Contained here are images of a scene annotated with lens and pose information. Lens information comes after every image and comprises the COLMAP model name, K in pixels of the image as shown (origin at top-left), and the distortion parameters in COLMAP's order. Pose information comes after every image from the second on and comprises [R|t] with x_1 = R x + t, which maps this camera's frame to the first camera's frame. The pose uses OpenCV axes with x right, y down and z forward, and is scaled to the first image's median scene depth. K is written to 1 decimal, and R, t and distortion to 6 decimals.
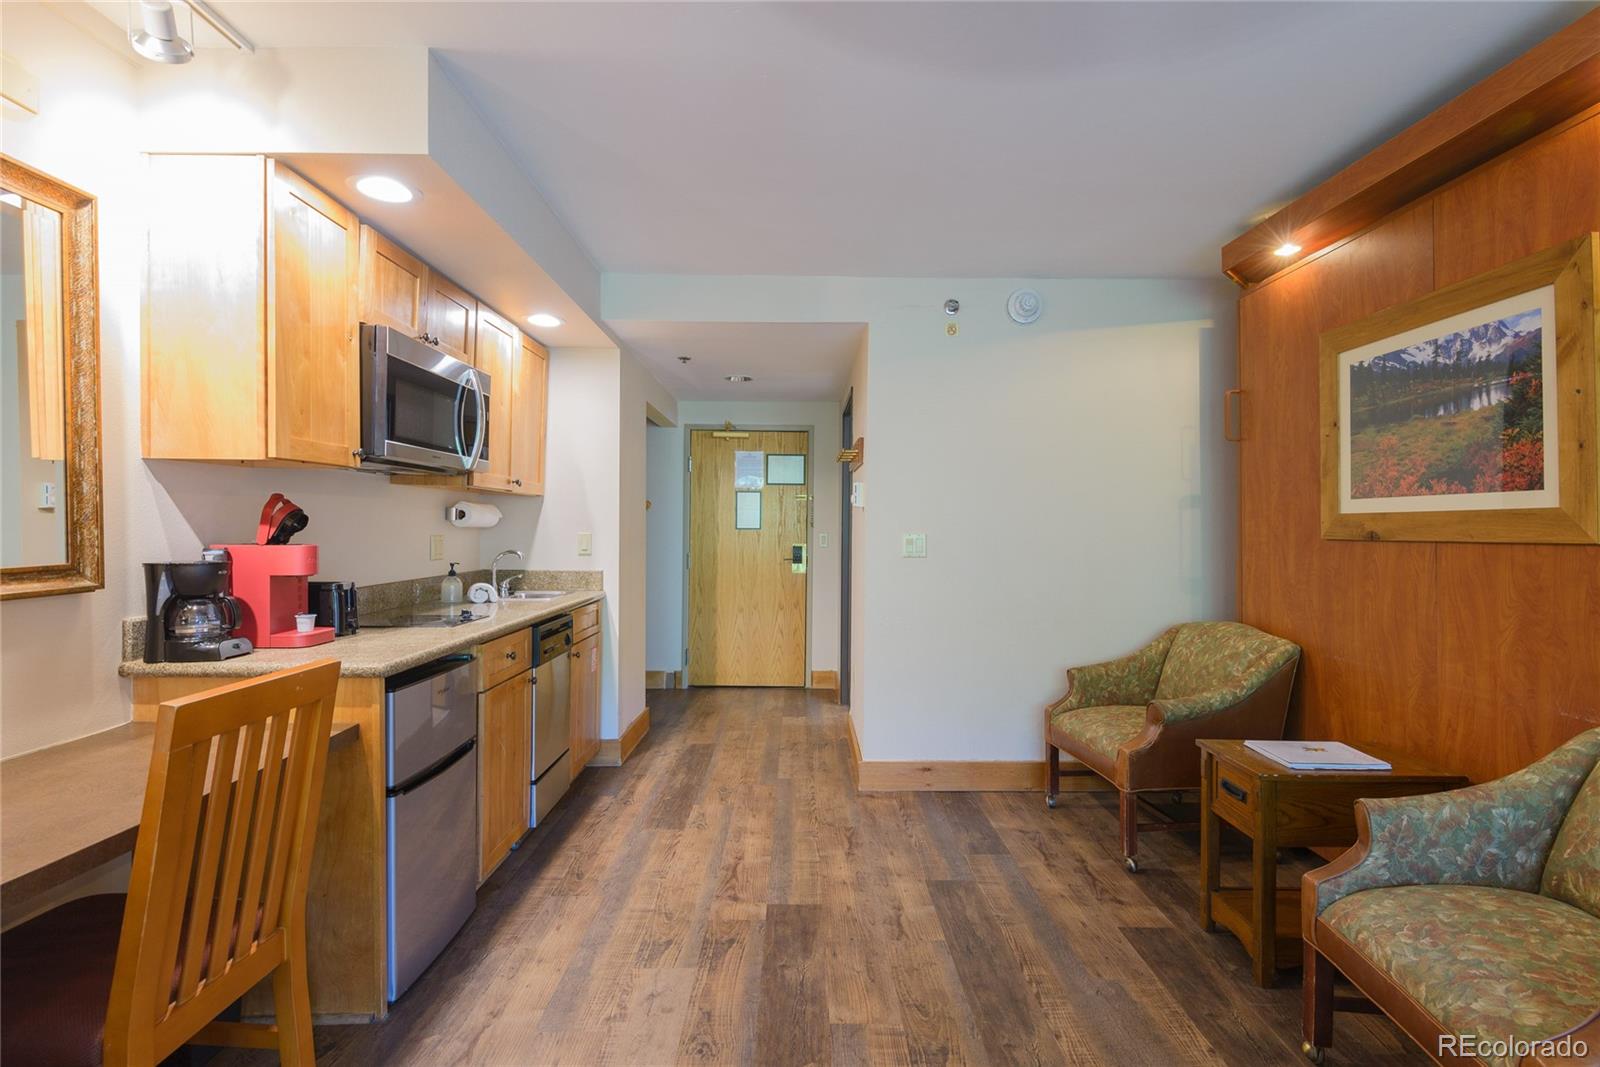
lens RADIAL K [[721.9, 0, 812.1], [0, 721.9, 547.8], [0, 0, 1]] dist [0.020809, -0.016813]
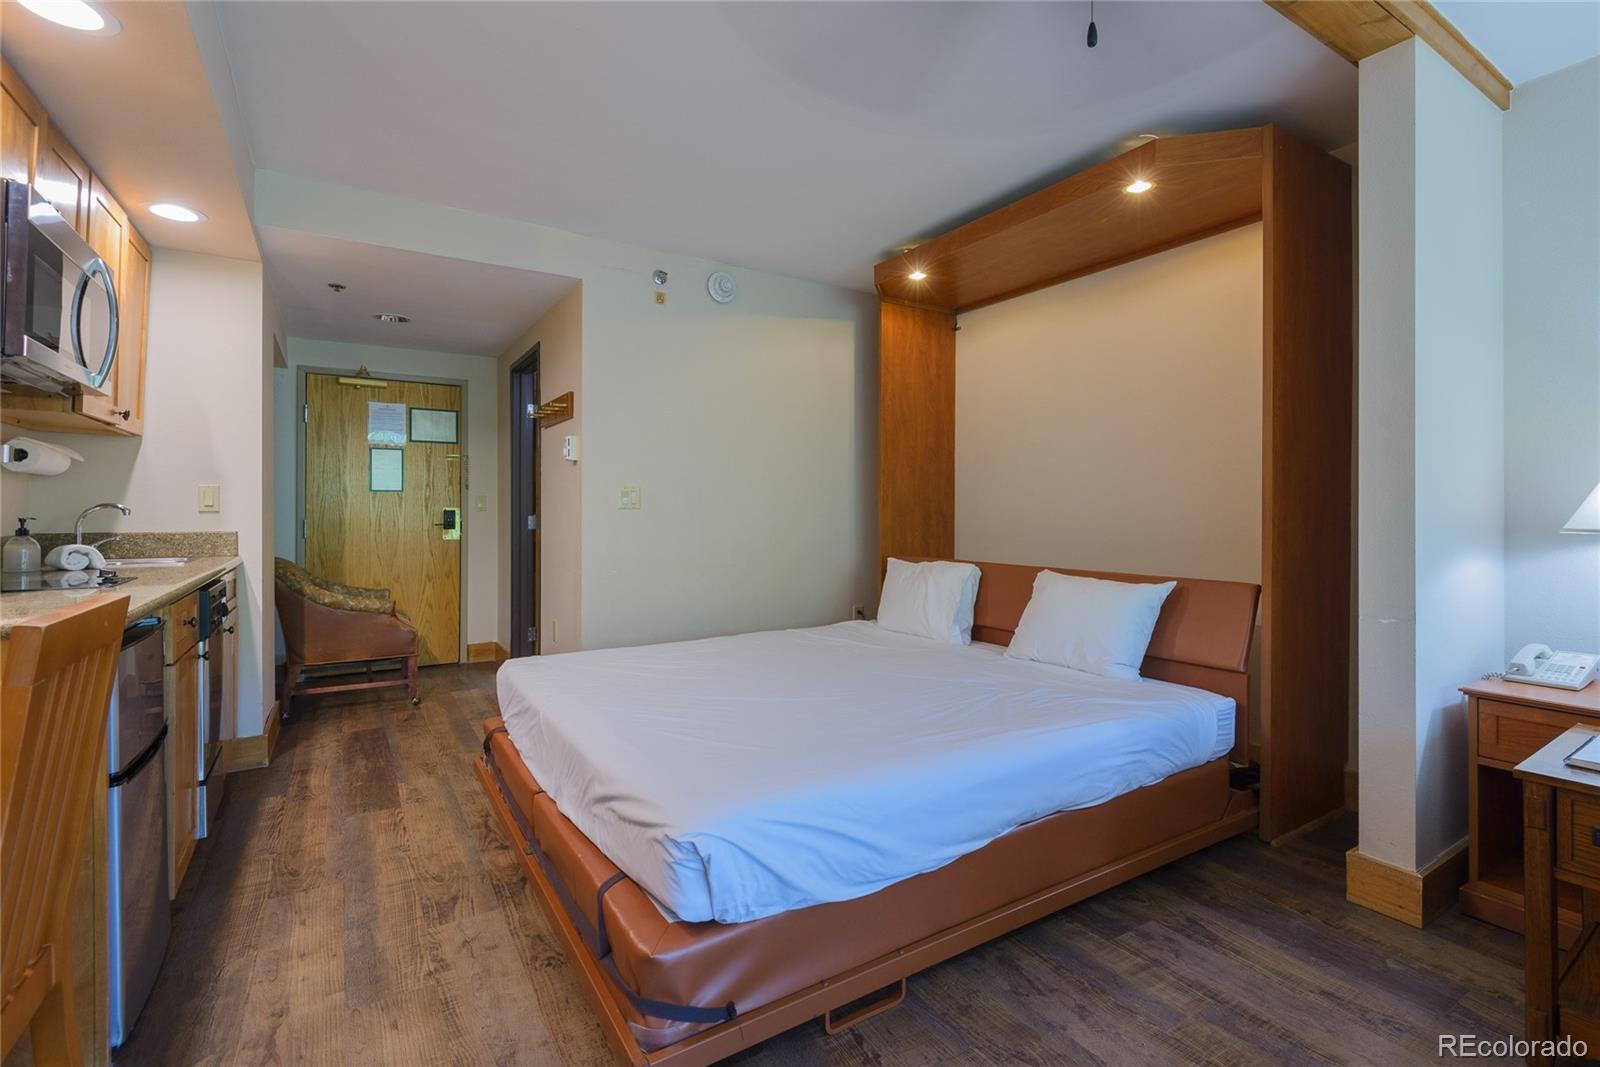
lens RADIAL K [[714.4, 0, 802.6], [0, 714.4, 522.5], [0, 0, 1]] dist [0.029459, -0.015457]
pose [[0.861895, -0.017325, 0.506792, -0.232426], [0.018938, 0.999819, 0.001971, 0.048468], [-0.506734, 0.007899, 0.862066, -0.044184]]
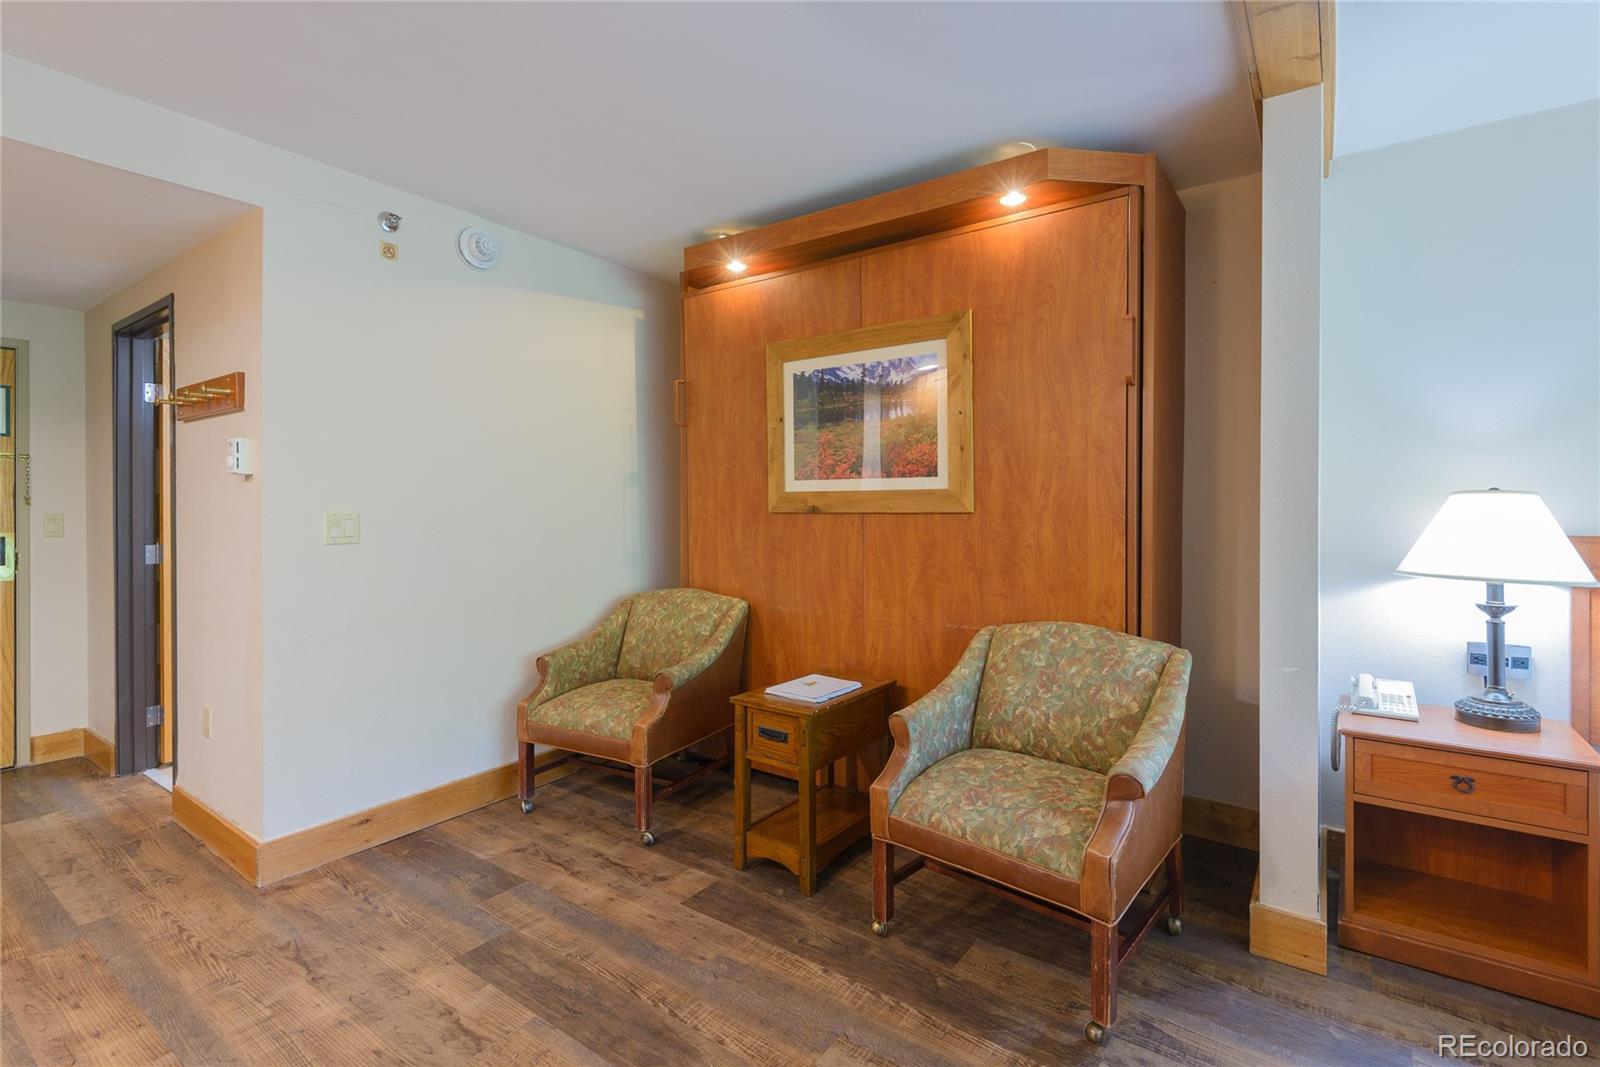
lens RADIAL K [[714.4, 0, 802.6], [0, 714.4, 522.5], [0, 0, 1]] dist [0.029459, -0.015457]
pose [[0.603113, -0.023610, 0.797307, -0.224713], [0.026003, 0.999613, 0.009932, -0.005589], [-0.797232, 0.014742, 0.603493, 0.231340]]
